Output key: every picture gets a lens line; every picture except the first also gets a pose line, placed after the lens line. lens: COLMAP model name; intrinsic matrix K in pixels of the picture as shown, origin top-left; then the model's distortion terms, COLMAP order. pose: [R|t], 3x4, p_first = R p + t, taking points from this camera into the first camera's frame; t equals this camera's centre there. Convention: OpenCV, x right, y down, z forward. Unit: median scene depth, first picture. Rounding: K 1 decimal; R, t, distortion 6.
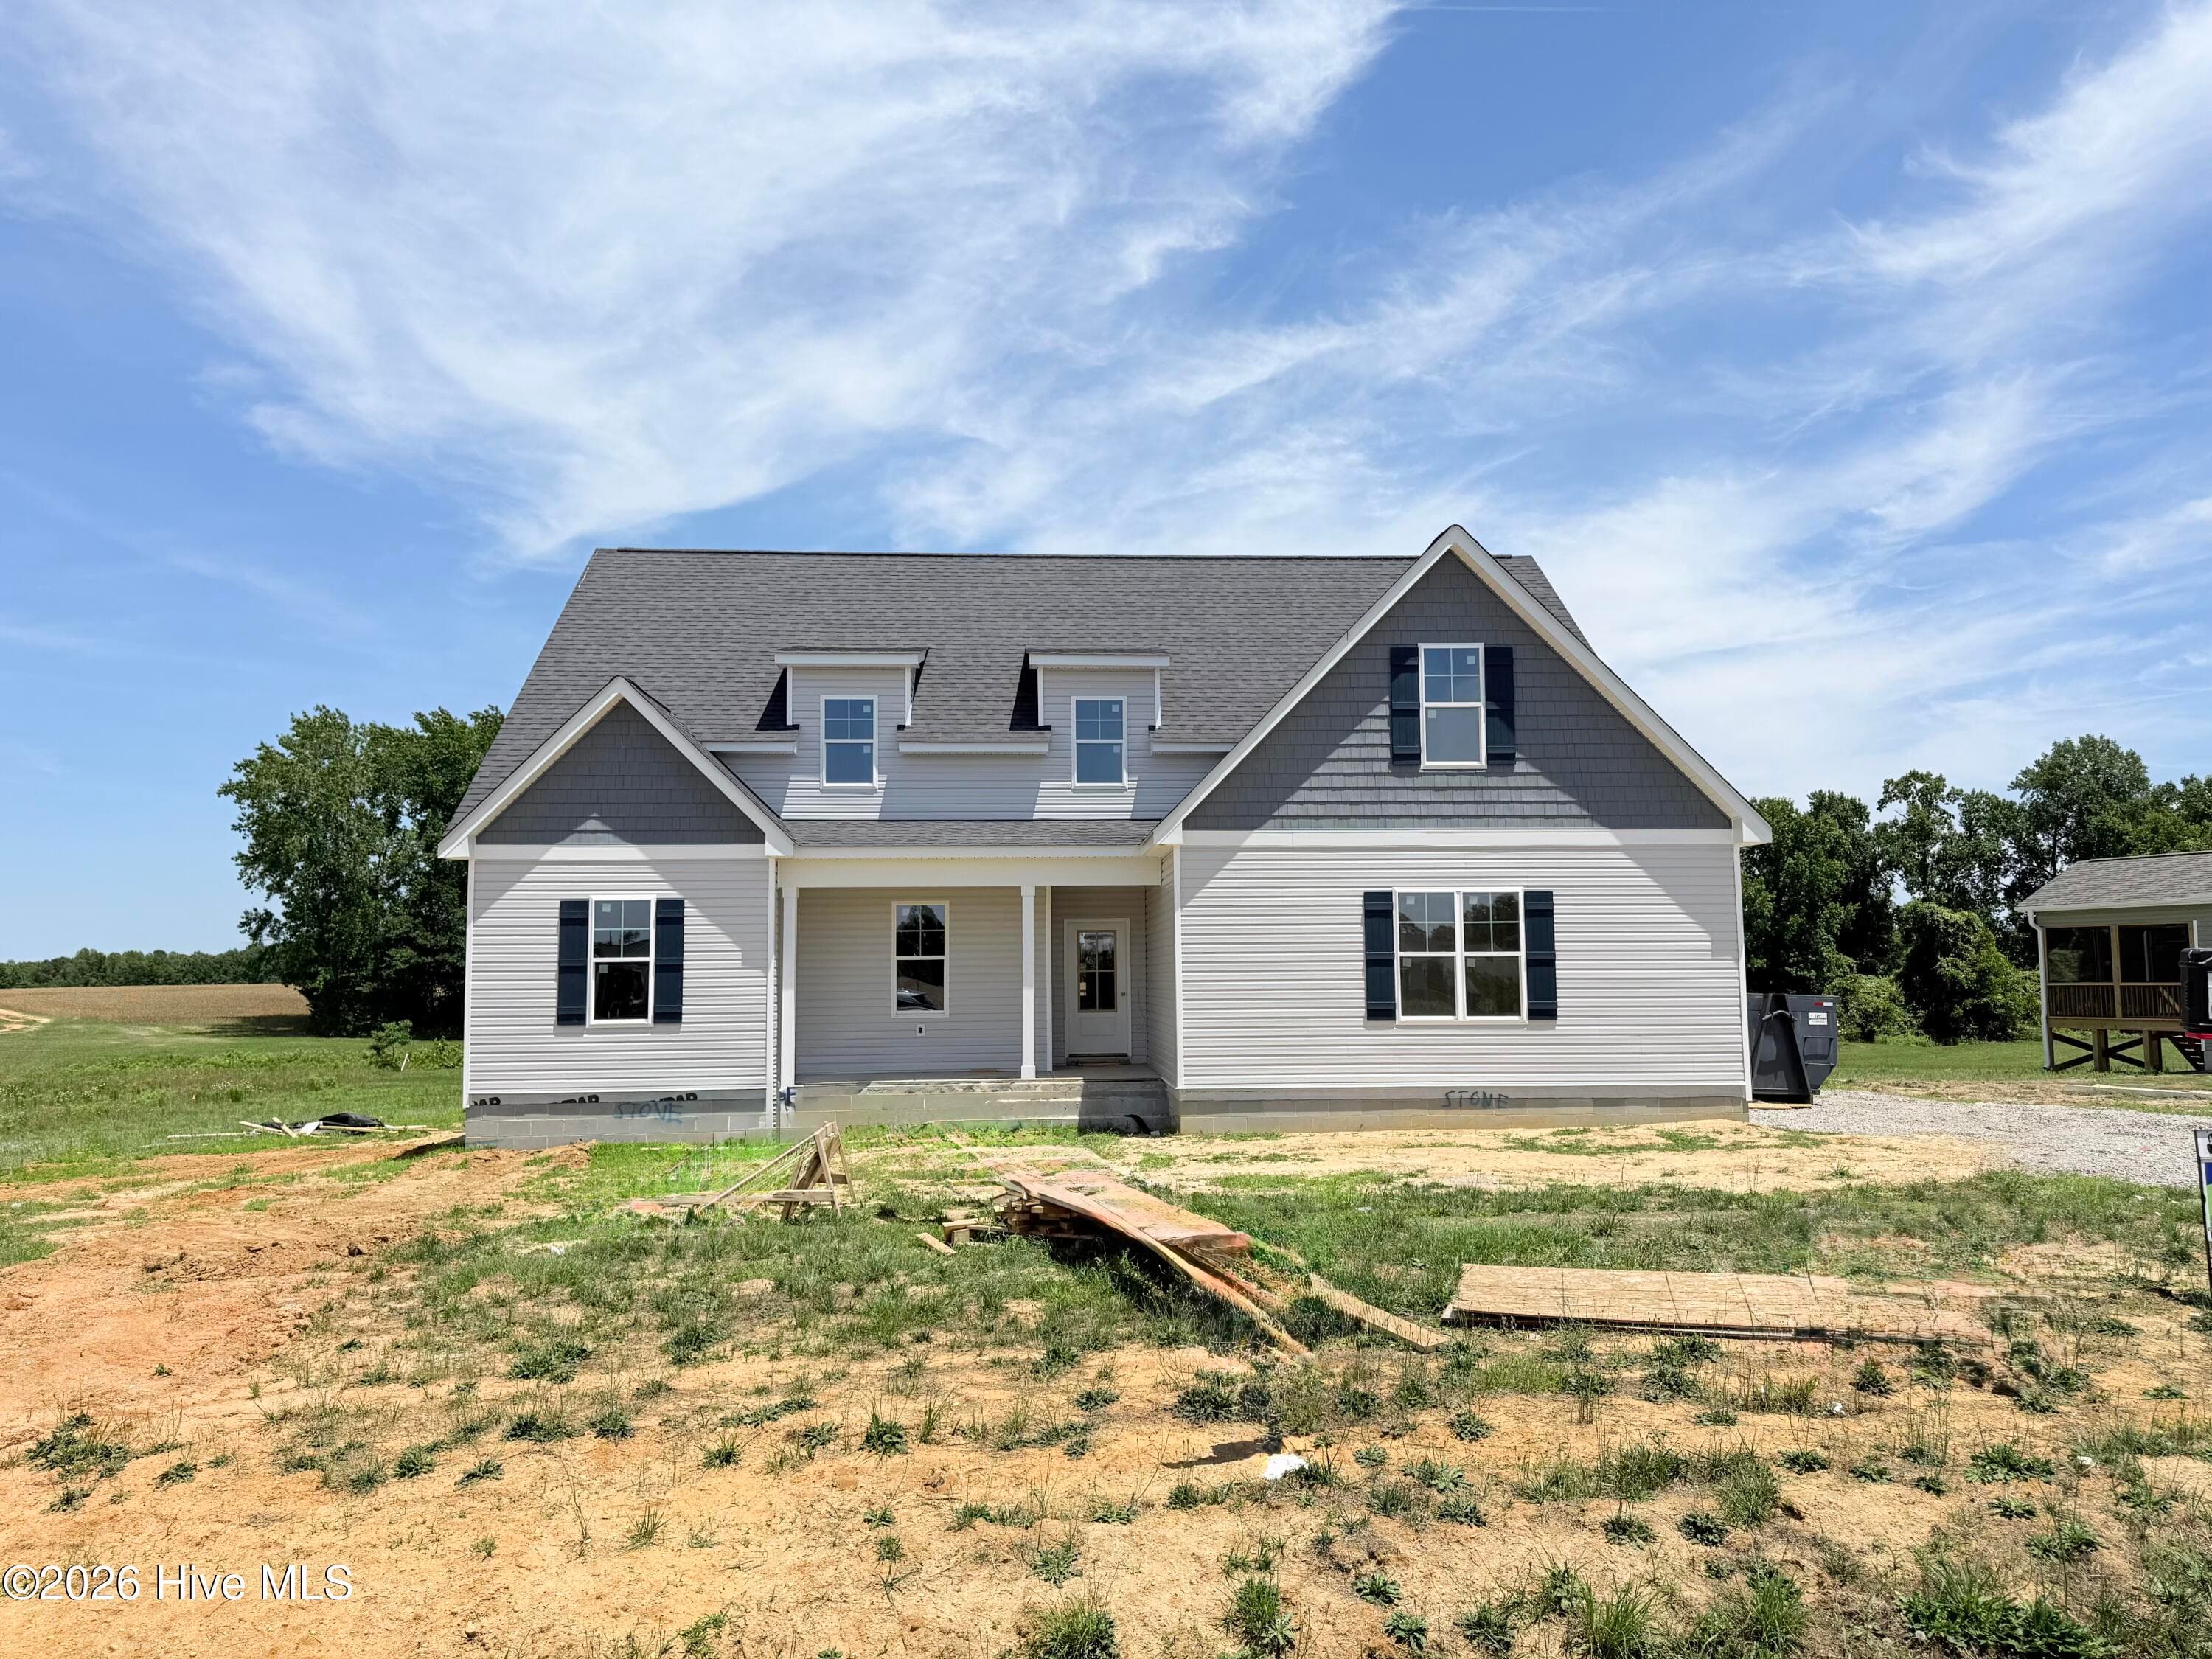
lens RADIAL K [[1510.1, 0, 1101.7], [0, 1510.1, 816.1], [0, 0, 1]] dist [0.004573, -0.013427]
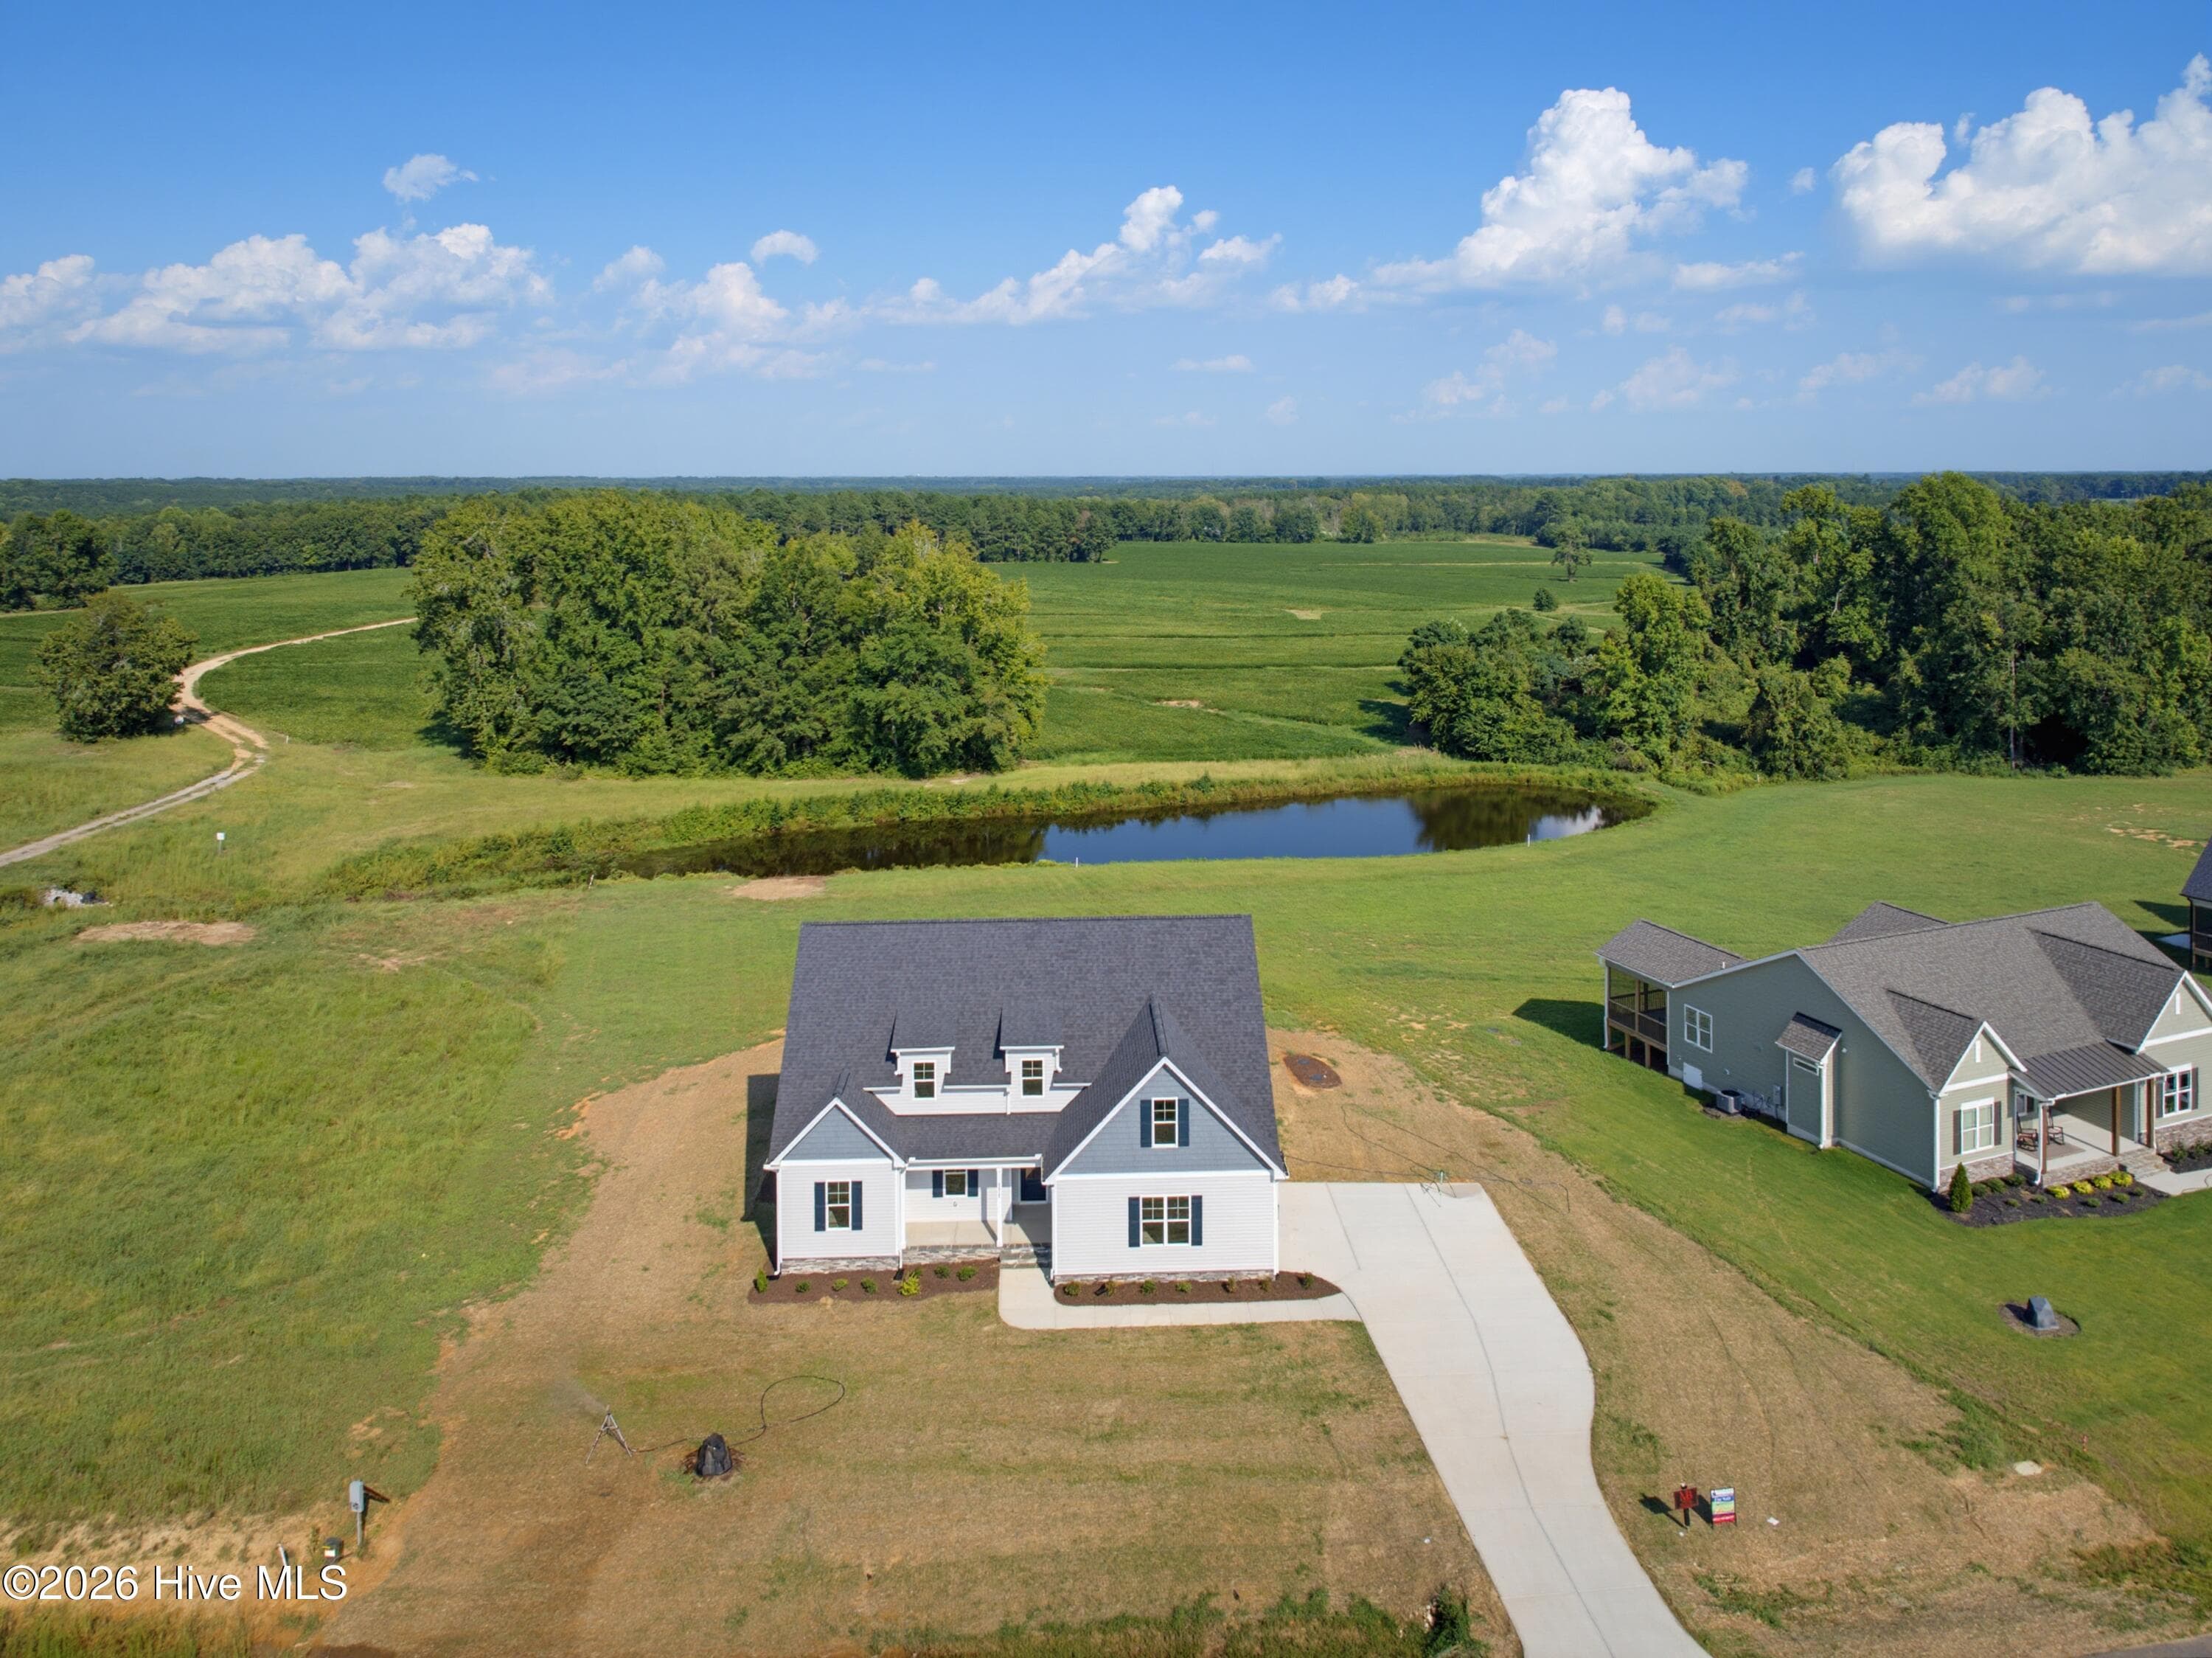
lens RADIAL K [[1465.0, 0, 1091.7], [0, 1465.0, 508.2], [0, 0, 1]] dist [0.000942, -0.016395]
pose [[0.999747, 0.001740, -0.022412, 0.134351], [0.000519, 0.994949, 0.100377, -1.112479], [0.022473, -0.100364, 0.994697, -1.112227]]
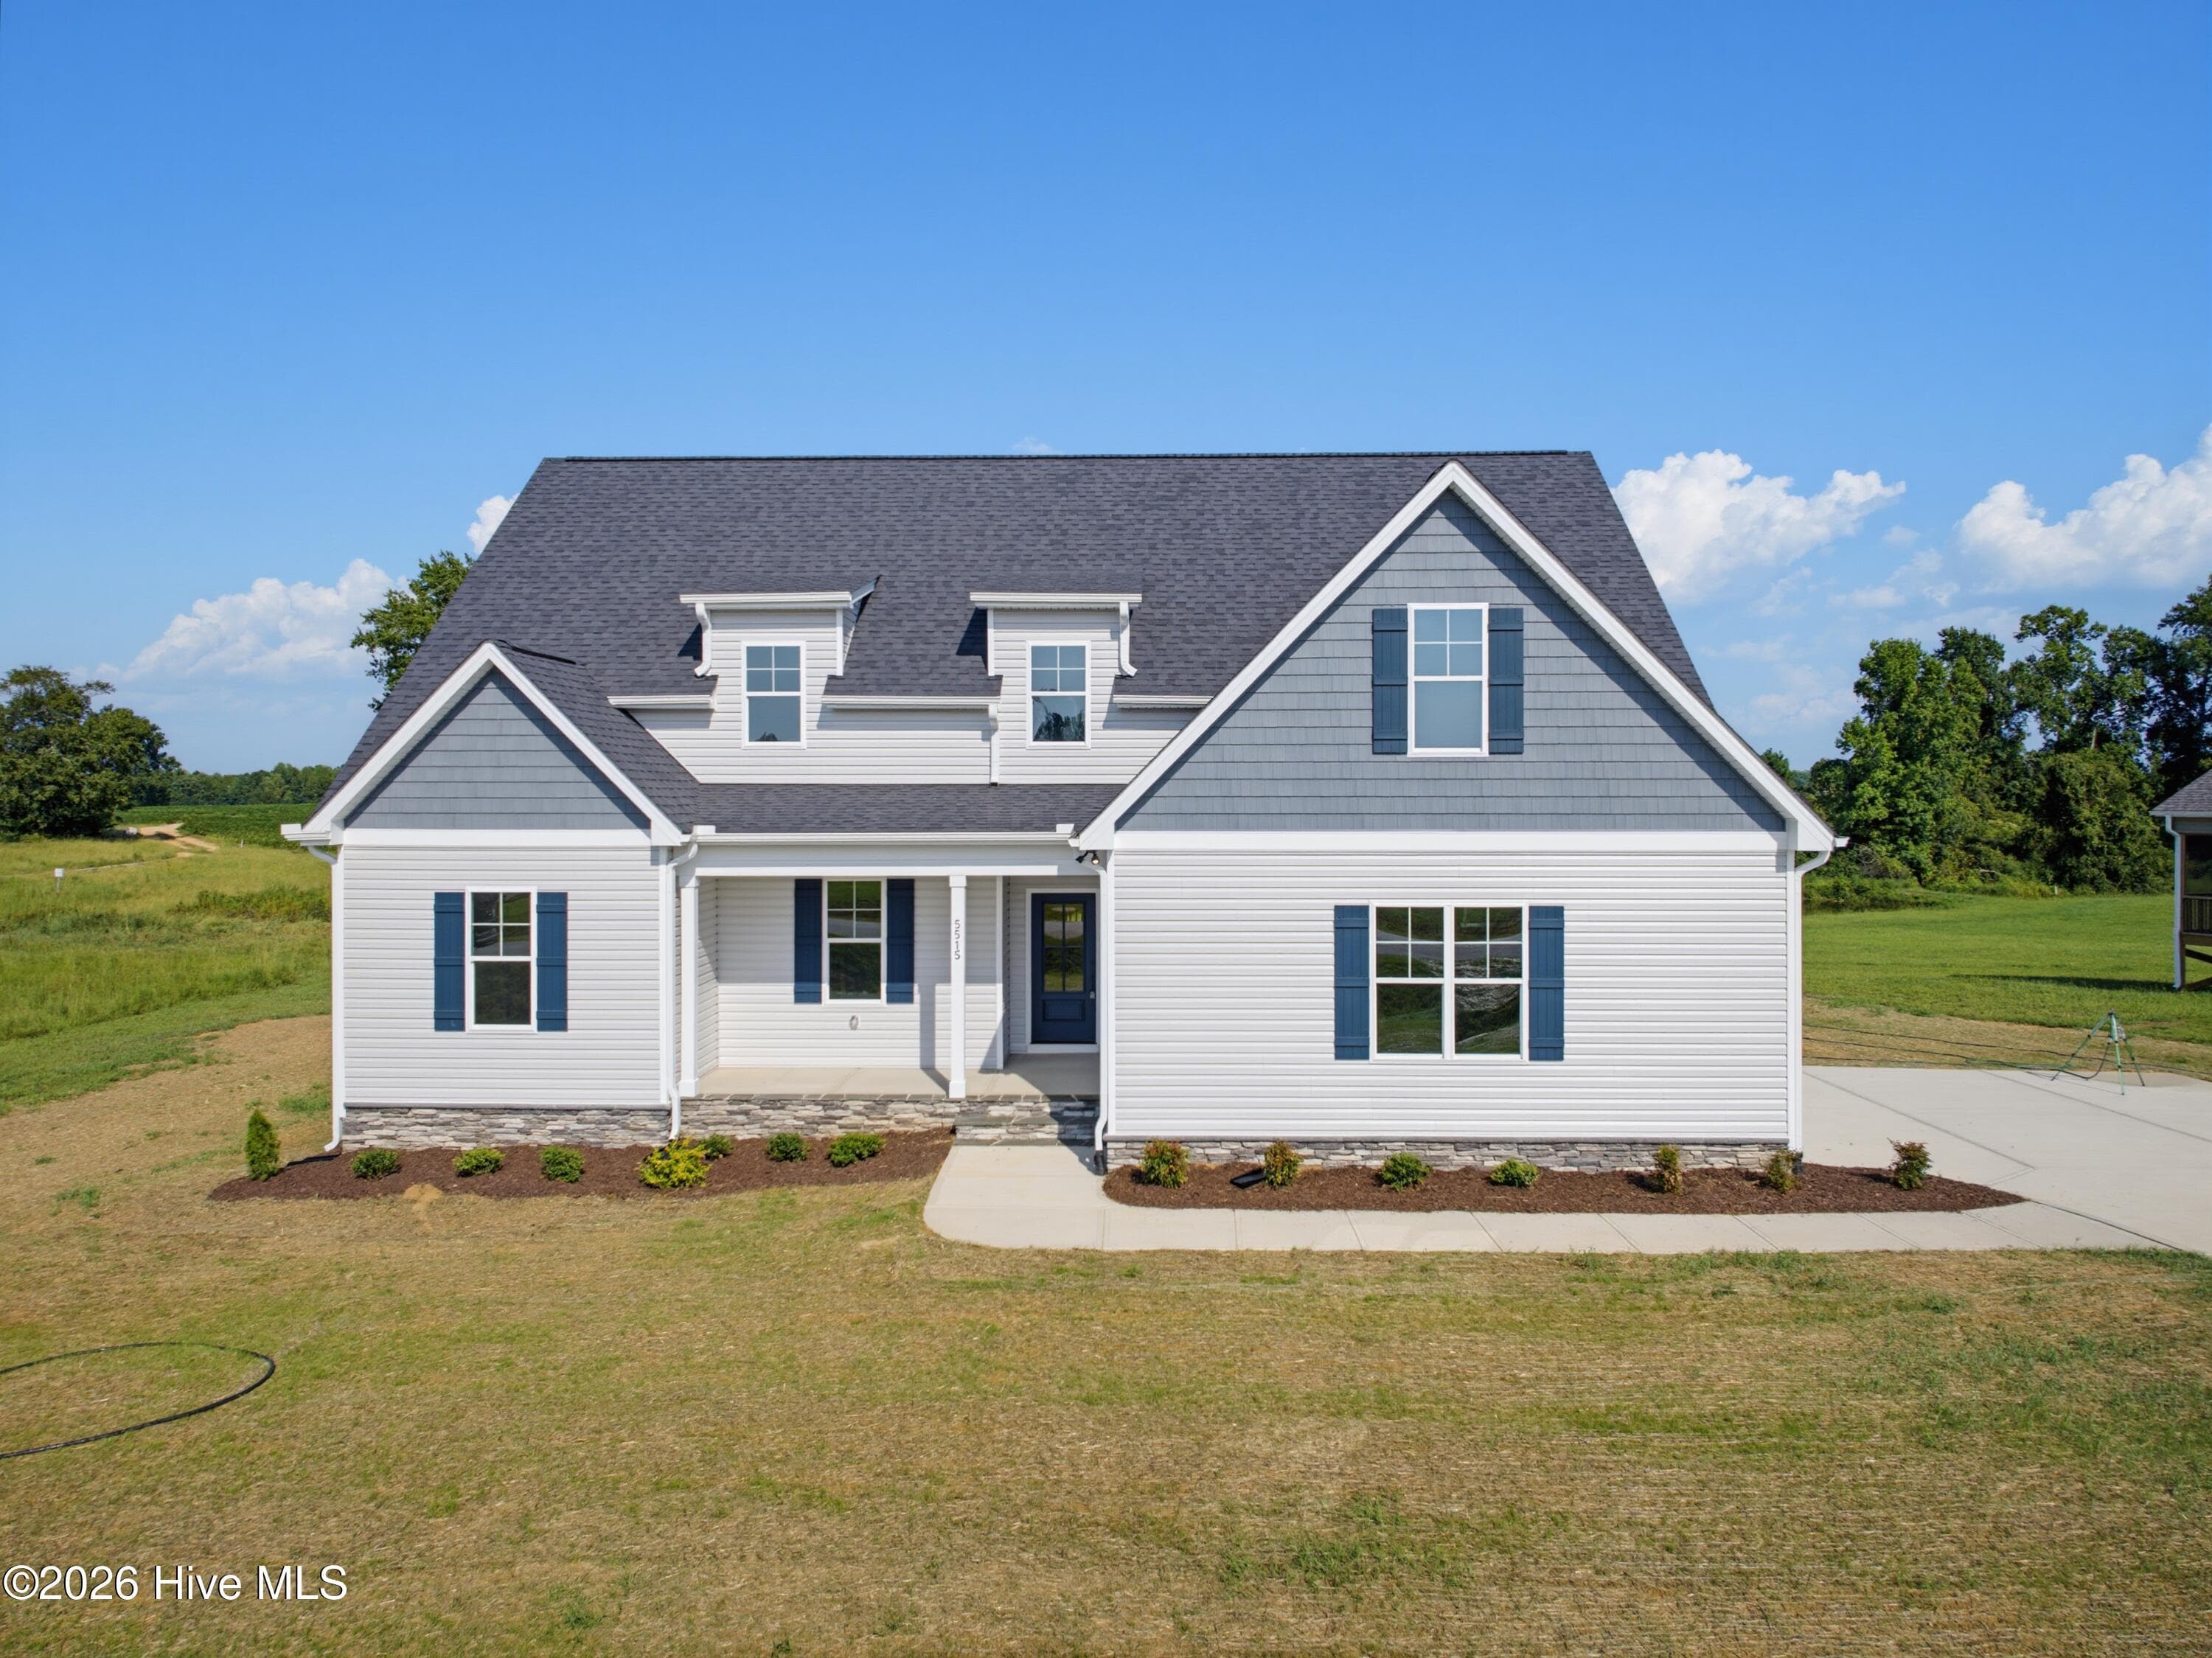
lens RADIAL K [[1464.7, 0, 1100.9], [0, 1464.7, 790.3], [0, 0, 1]] dist [0.000942, -0.016395]
pose [[0.996554, 0.007364, -0.082619, 0.090594], [0.001161, 0.994716, 0.102662, -0.078350], [0.082938, -0.102404, 0.991279, 0.153640]]
